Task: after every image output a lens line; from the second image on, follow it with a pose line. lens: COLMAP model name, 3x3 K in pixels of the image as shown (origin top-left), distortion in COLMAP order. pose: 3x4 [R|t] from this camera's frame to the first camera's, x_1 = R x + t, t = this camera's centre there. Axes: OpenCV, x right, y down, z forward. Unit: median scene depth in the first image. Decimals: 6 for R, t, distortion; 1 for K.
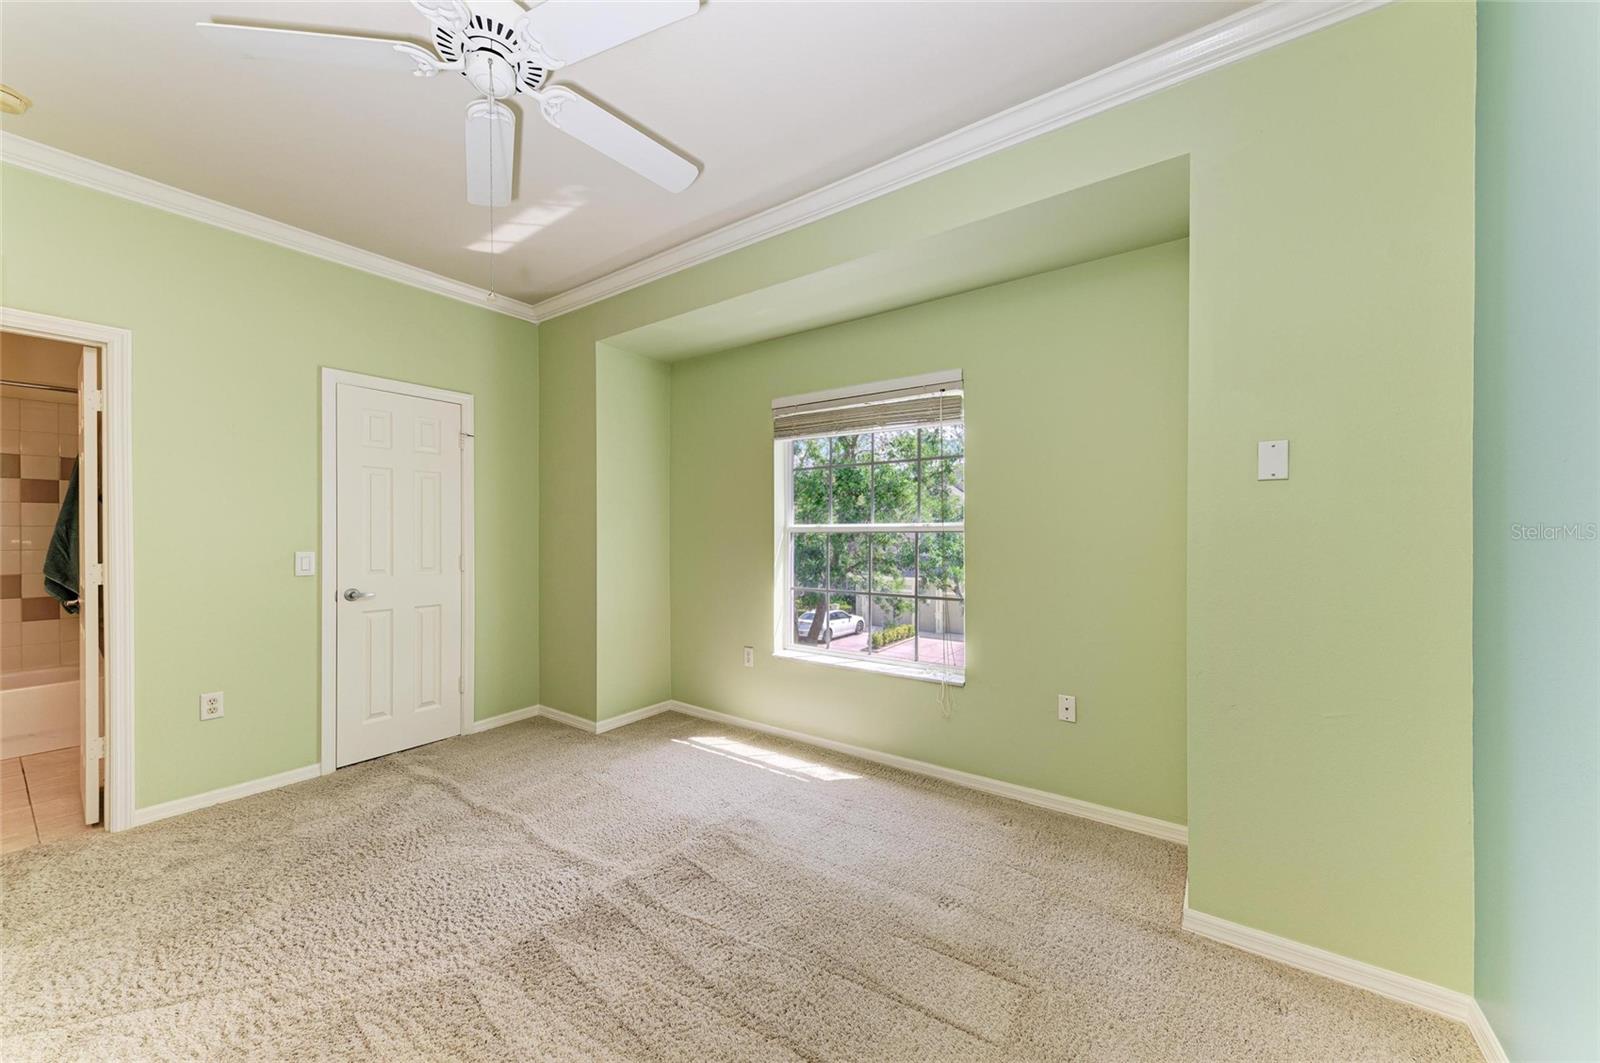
lens RADIAL K [[573.9, 0, 801.5], [0, 573.9, 536.2], [0, 0, 1]] dist [0.011055, -0.003148]
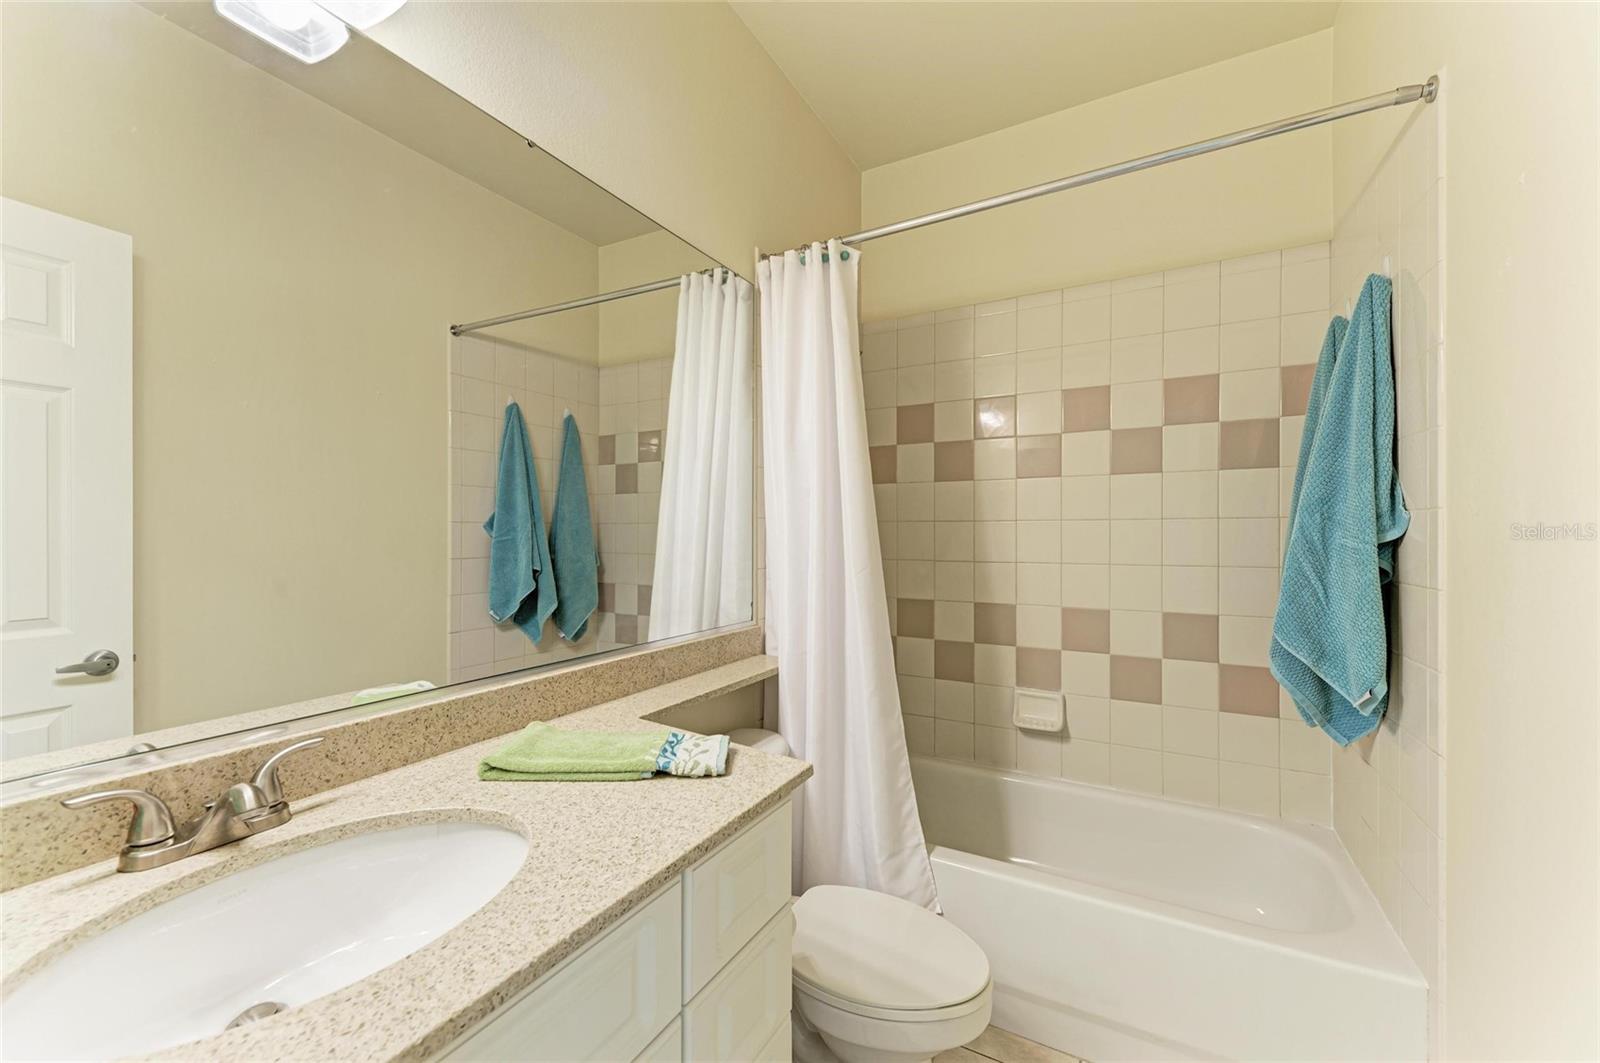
lens RADIAL K [[623.7, 0, 806.4], [0, 623.7, 536.6], [0, 0, 1]] dist [0.002476, -0.000118]
pose [[0.115950, 0.006532, -0.993234, -1.046047], [-0.002813, 0.999977, 0.006247, -0.005549], [0.993251, 0.002070, 0.115965, 0.715899]]
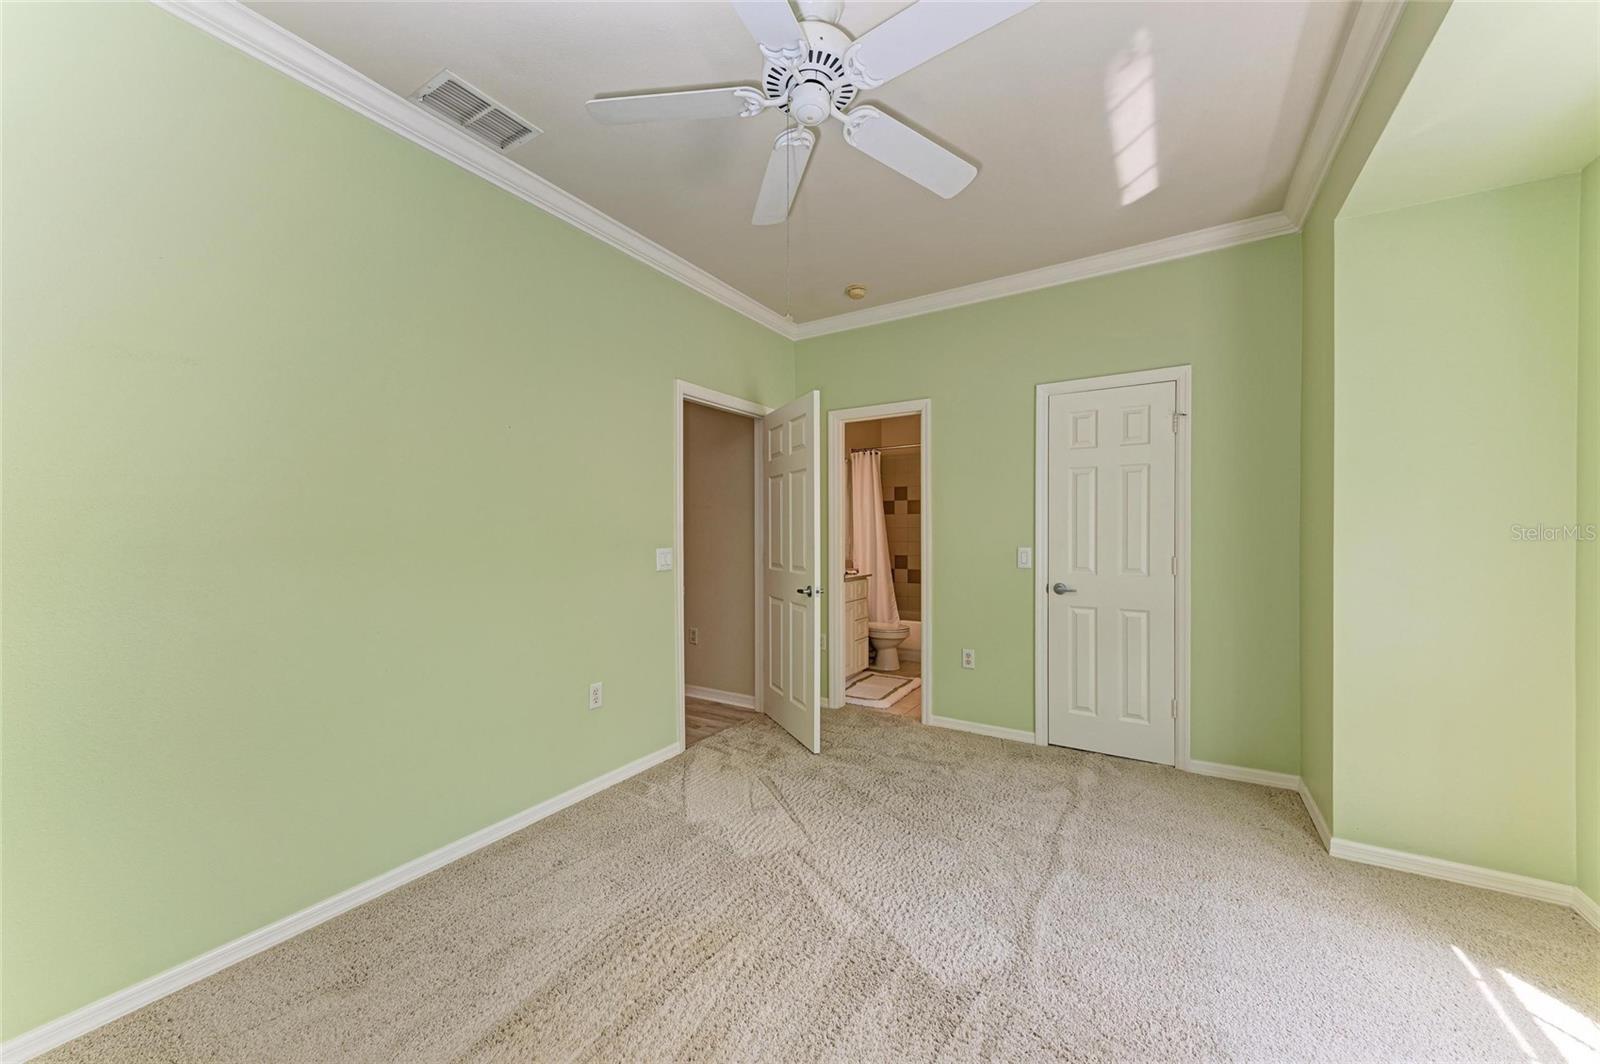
lens RADIAL K [[573.9, 0, 801.5], [0, 573.9, 536.7], [0, 0, 1]] dist [0.011055, -0.003148]
pose [[0.062606, 0.007573, -0.998010, 0.262392], [-0.001351, 0.999971, 0.007503, -0.003318], [0.998037, 0.000878, 0.062614, 0.451165]]
